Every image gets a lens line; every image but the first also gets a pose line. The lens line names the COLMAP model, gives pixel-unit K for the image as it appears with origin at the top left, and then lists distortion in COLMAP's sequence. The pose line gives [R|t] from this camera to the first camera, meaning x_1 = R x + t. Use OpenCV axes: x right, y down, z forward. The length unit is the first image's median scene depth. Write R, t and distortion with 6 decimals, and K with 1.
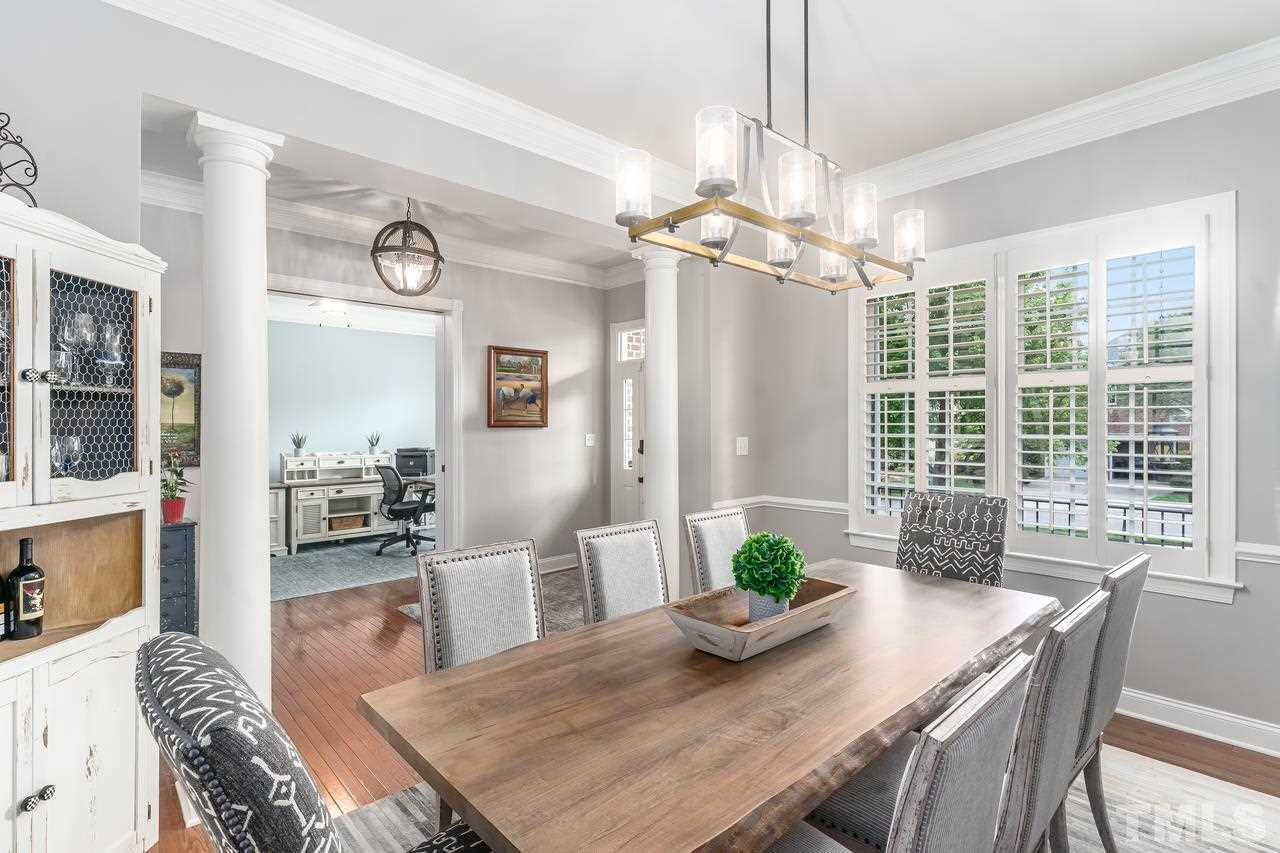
lens RADIAL K [[616.8, 0, 634.4], [0, 616.8, 425.3], [0, 0, 1]] dist [0.001317, -0.000617]
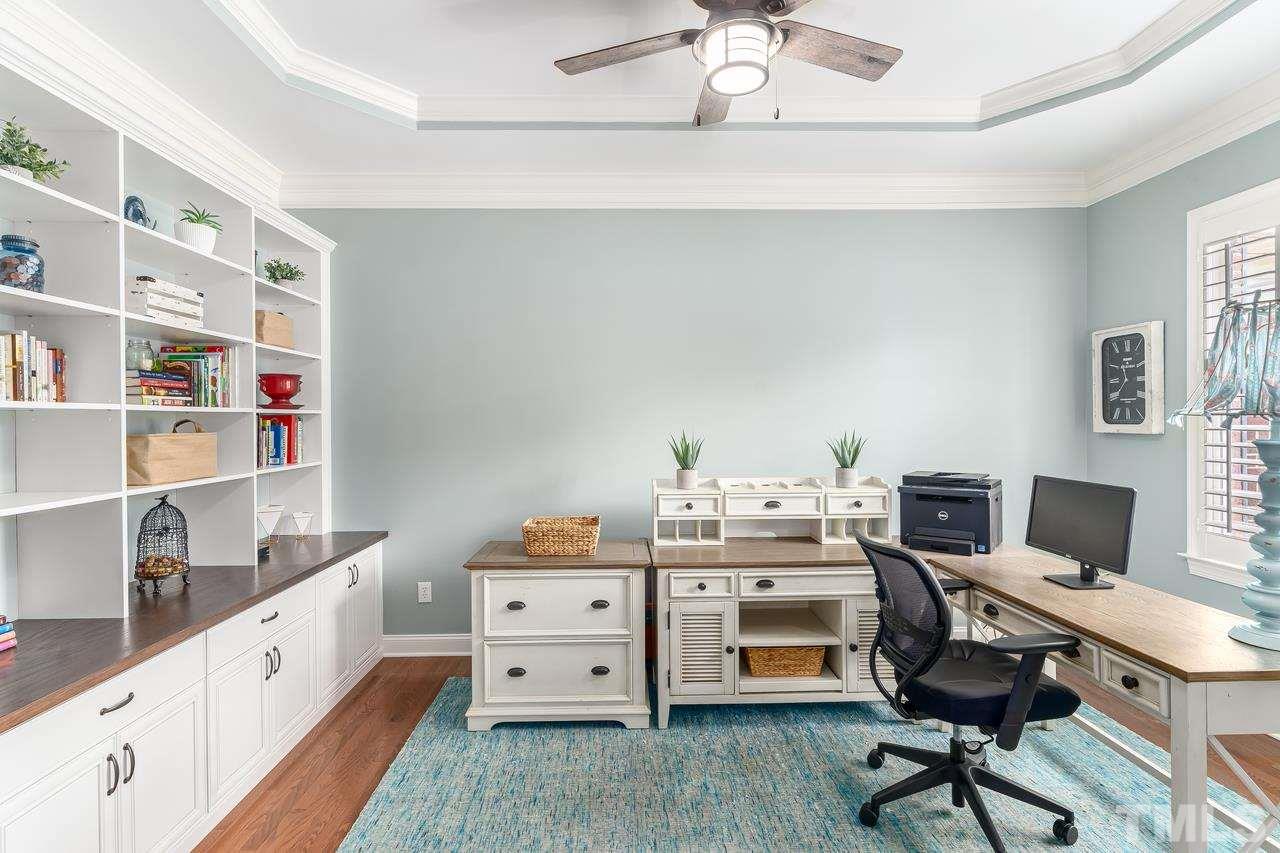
lens RADIAL K [[616.8, 0, 636.1], [0, 616.8, 425.2], [0, 0, 1]] dist [0.001317, -0.000617]
pose [[0.757188, 0.002272, -0.653193, -0.282334], [0.001622, 0.999984, 0.005357, 0.002697], [0.653195, -0.005116, 0.757173, 0.647125]]
